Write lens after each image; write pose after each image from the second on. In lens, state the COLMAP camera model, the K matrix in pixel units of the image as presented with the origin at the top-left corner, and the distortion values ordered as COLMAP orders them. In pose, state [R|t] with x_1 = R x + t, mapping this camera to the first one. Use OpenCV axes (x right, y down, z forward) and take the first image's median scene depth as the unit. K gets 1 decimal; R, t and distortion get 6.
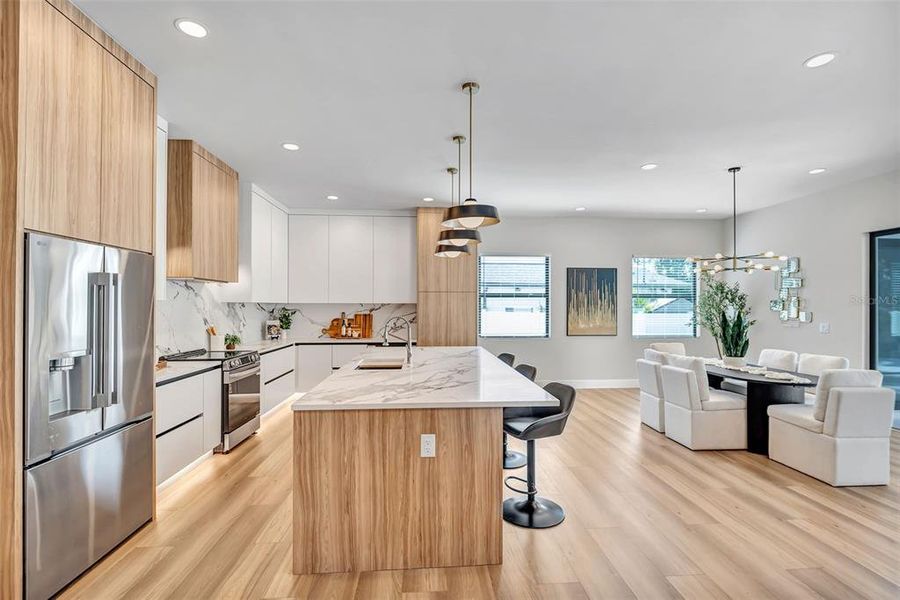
lens RADIAL K [[407.5, 0, 447.9], [0, 407.5, 303.2], [0, 0, 1]] dist [-0.000472, -0.002556]
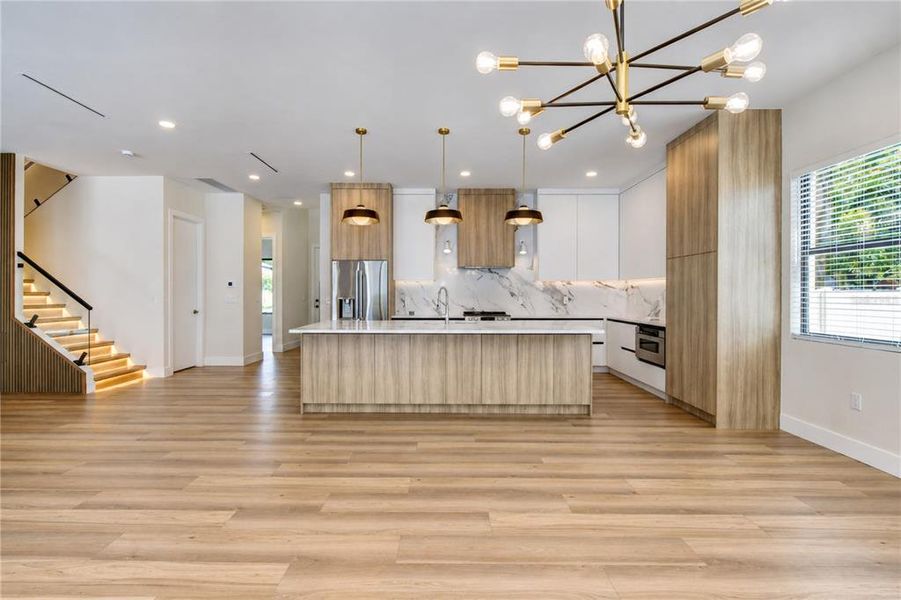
lens RADIAL K [[407.9, 0, 439.5], [0, 407.9, 307.7], [0, 0, 1]] dist [-0.000472, -0.002556]
pose [[-0.050332, 0.034275, -0.998144, 0.944010], [0.005538, 0.999405, 0.034039, 0.043076], [0.998717, -0.003814, -0.050492, 0.839697]]
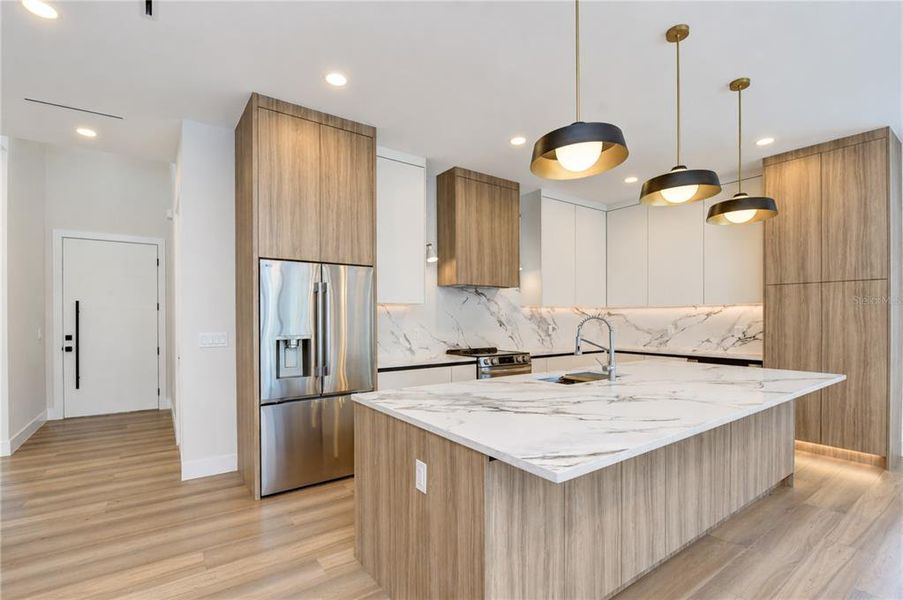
lens RADIAL K [[408.8, 0, 461.7], [0, 408.8, 316.6], [0, 0, 1]] dist [-0.000472, -0.002556]
pose [[0.547837, -0.003908, -0.836576, 0.300742], [0.010667, 0.999940, 0.002314, 0.022795], [0.836517, -0.010192, 0.547846, 0.304719]]
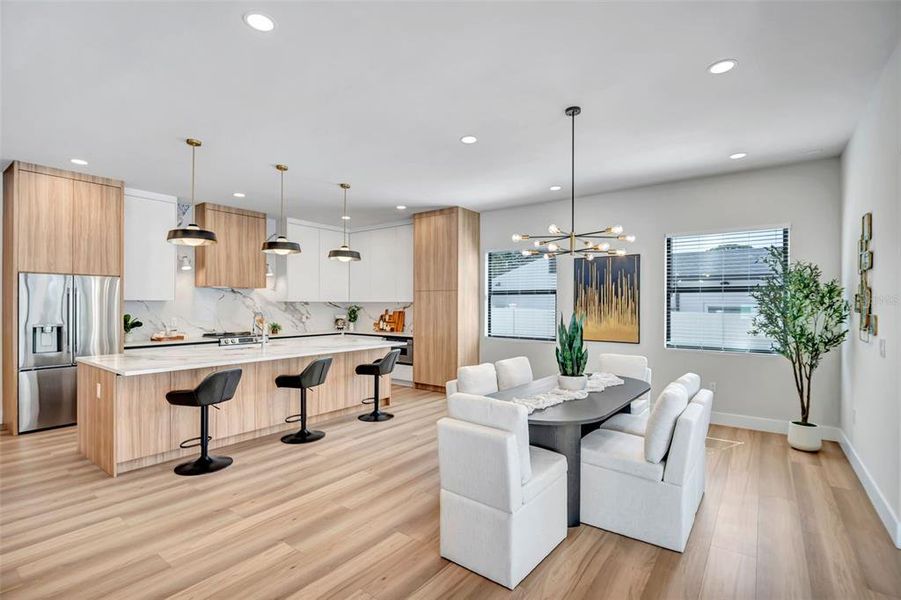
lens RADIAL K [[407.9, 0, 446.4], [0, 407.9, 302.6], [0, 0, 1]] dist [-0.000472, -0.002556]
pose [[0.765165, -0.001283, -0.643833, 0.961494], [0.002911, 0.999995, 0.001468, 0.002372], [0.643828, -0.002997, 0.765164, 0.308592]]
